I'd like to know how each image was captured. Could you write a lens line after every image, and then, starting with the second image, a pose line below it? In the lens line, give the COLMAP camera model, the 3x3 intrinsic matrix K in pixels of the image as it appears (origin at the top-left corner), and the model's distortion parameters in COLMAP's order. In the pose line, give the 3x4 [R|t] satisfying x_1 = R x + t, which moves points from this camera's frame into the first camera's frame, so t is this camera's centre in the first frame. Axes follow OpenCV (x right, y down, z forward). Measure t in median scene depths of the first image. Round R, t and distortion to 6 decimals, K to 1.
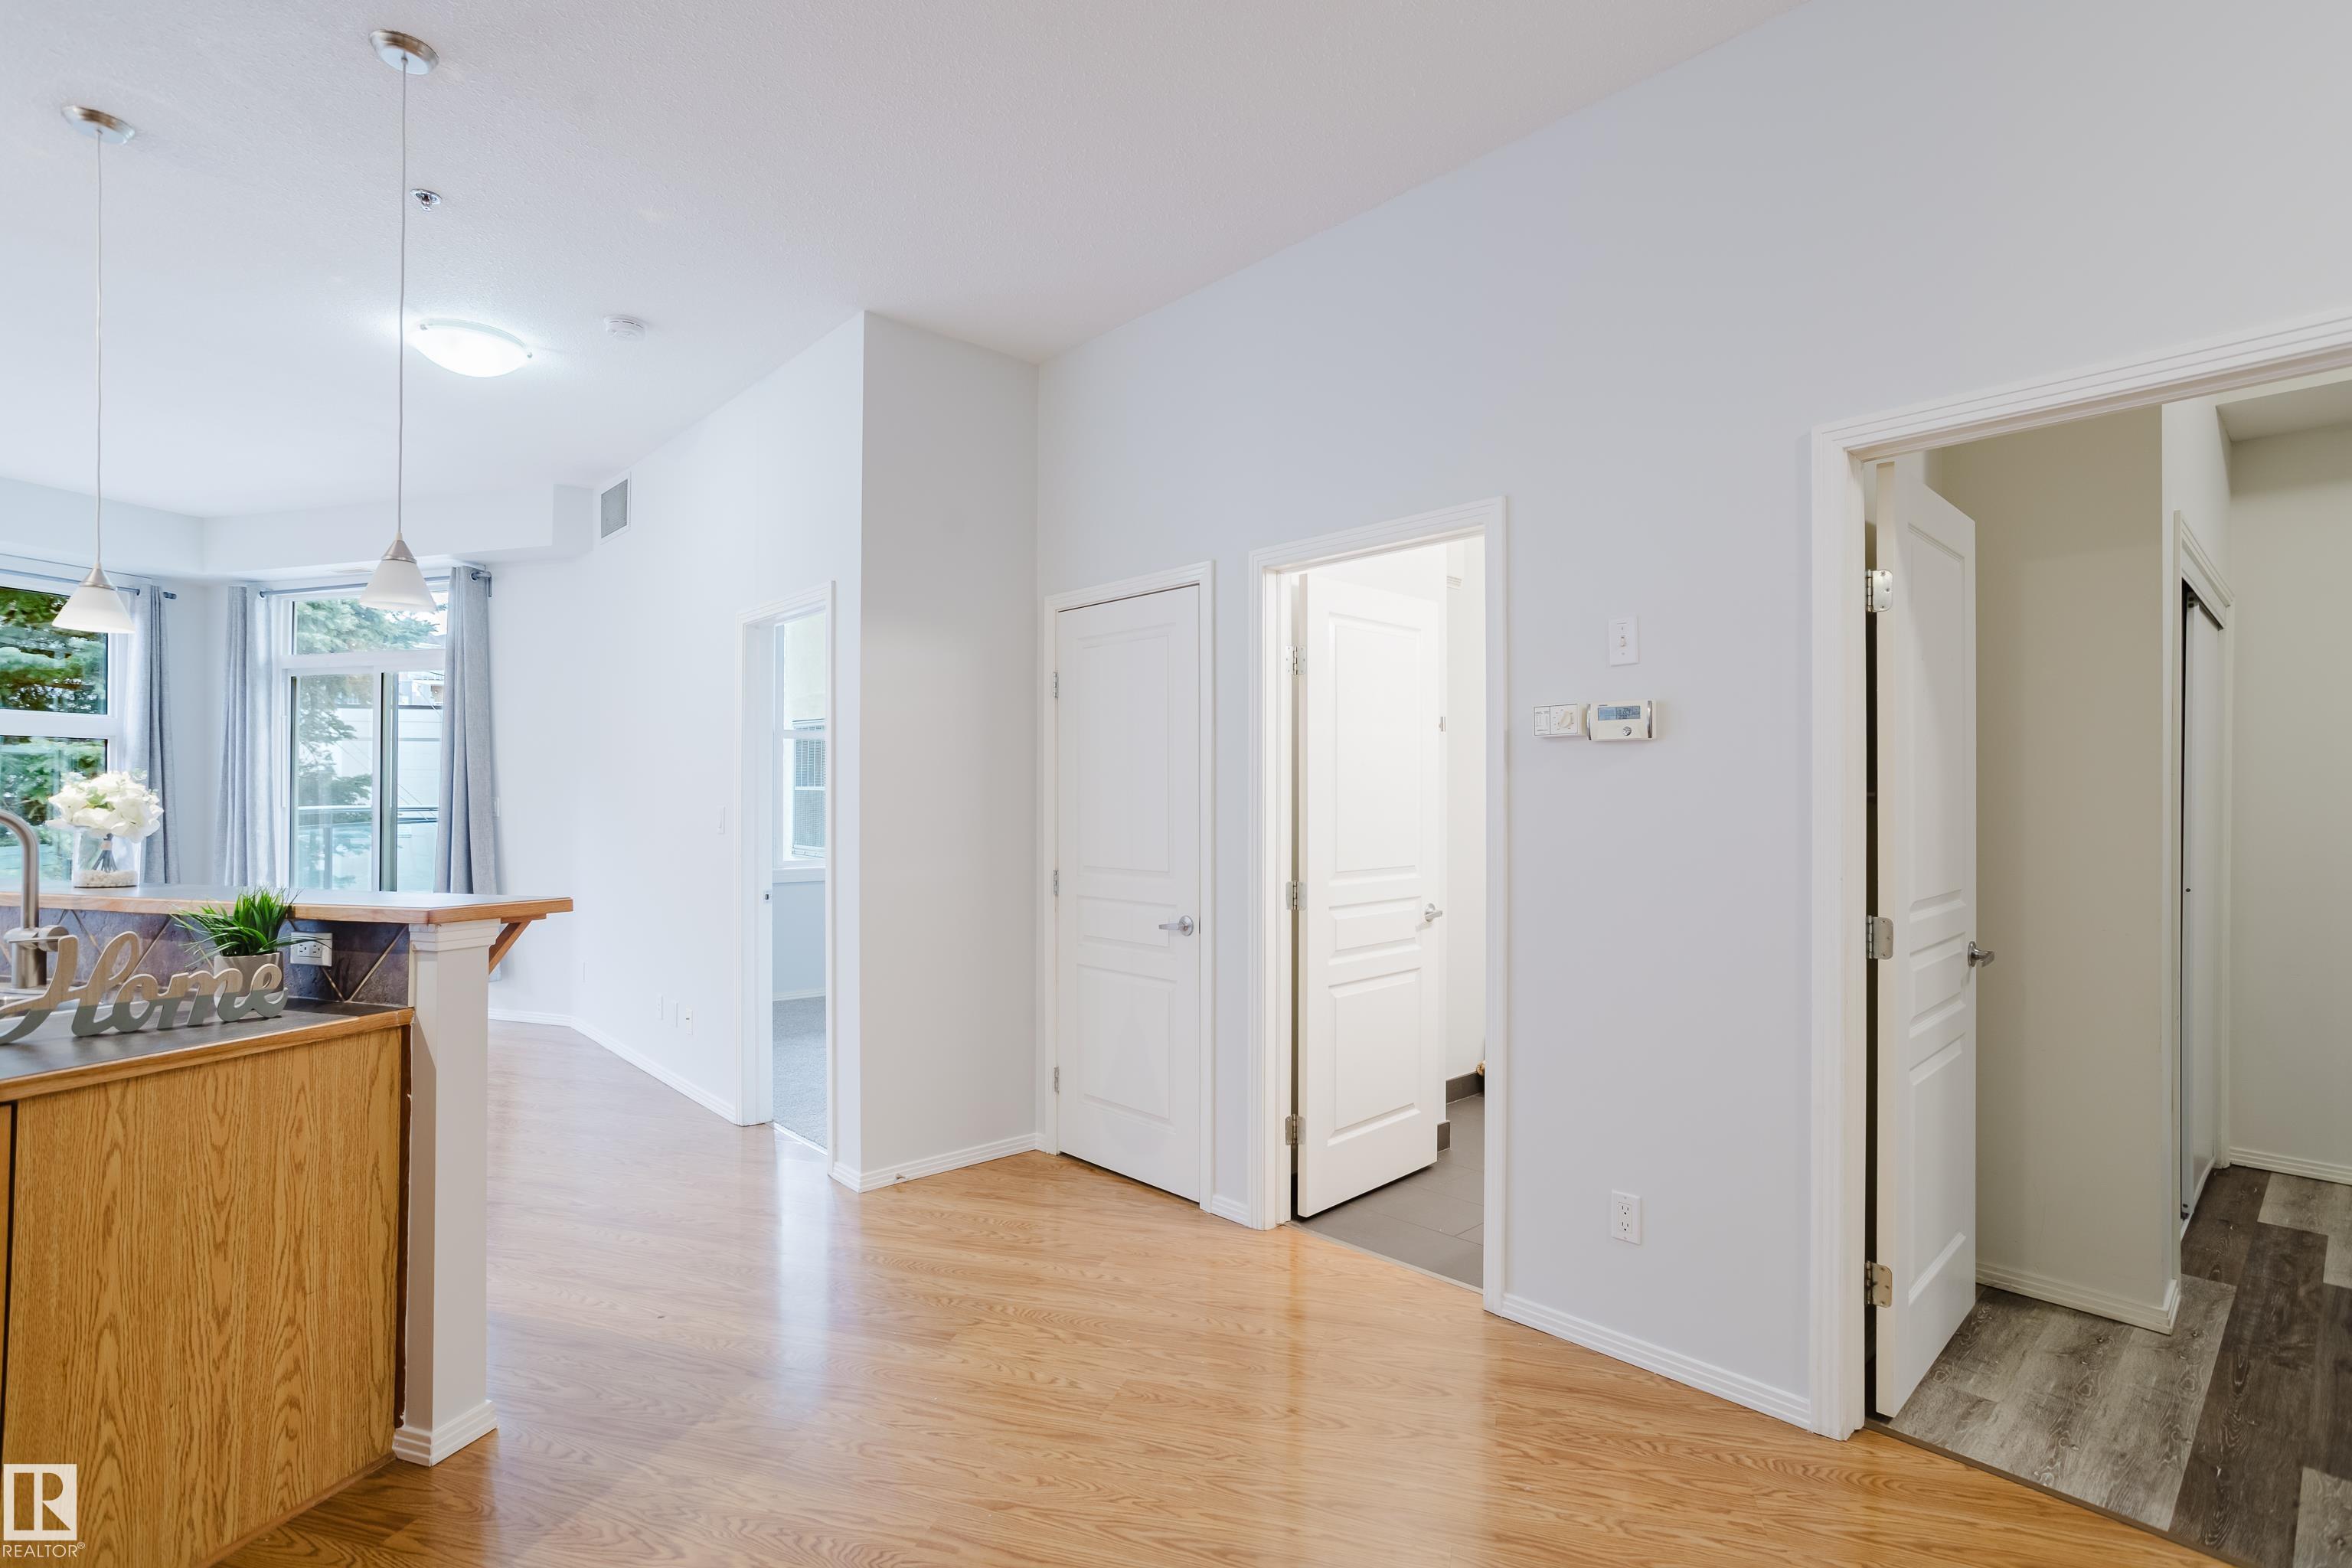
lens RADIAL K [[1138.6, 0, 1168.4], [0, 1138.6, 795.2], [0, 0, 1]] dist [-0.033310, 0.024343]
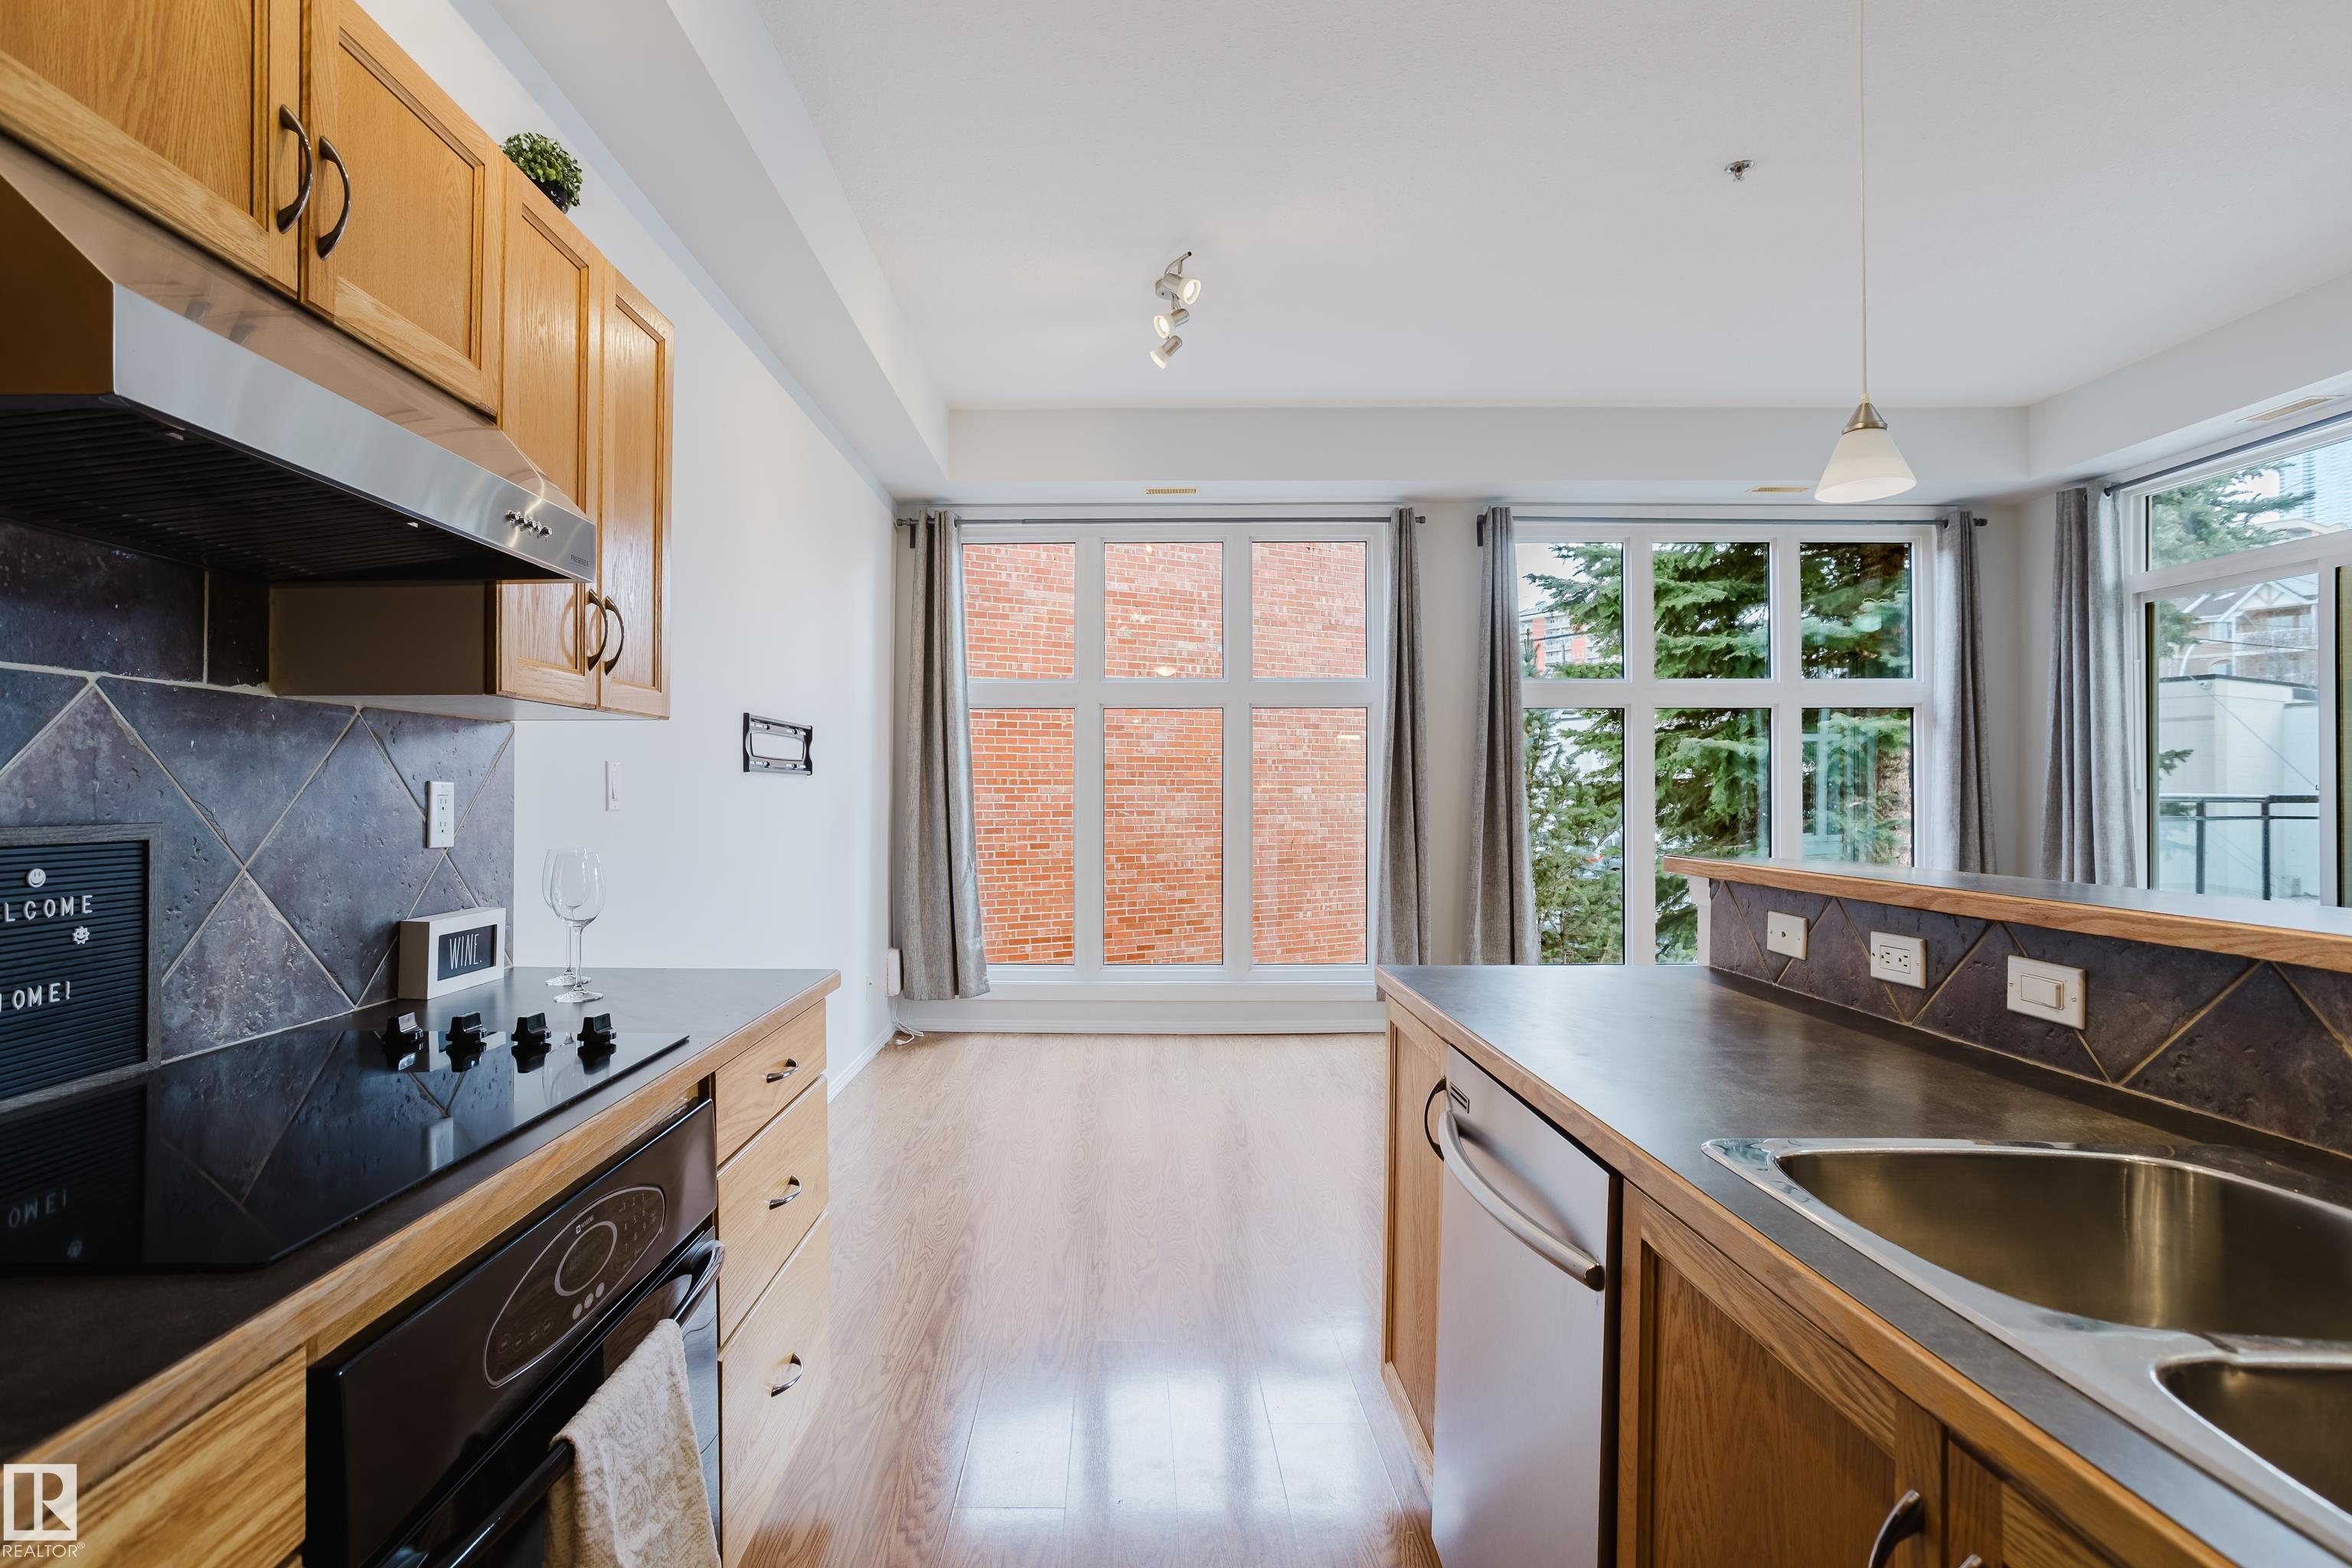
lens RADIAL K [[1169.6, 0, 1119.4], [0, 1169.6, 778.9], [0, 0, 1]] dist [-0.011437, -0.000550]
pose [[0.298380, -0.012731, -0.954362, -0.905943], [0.000428, 0.999913, -0.013205, 0.042707], [0.954447, 0.003532, 0.298359, 0.564165]]
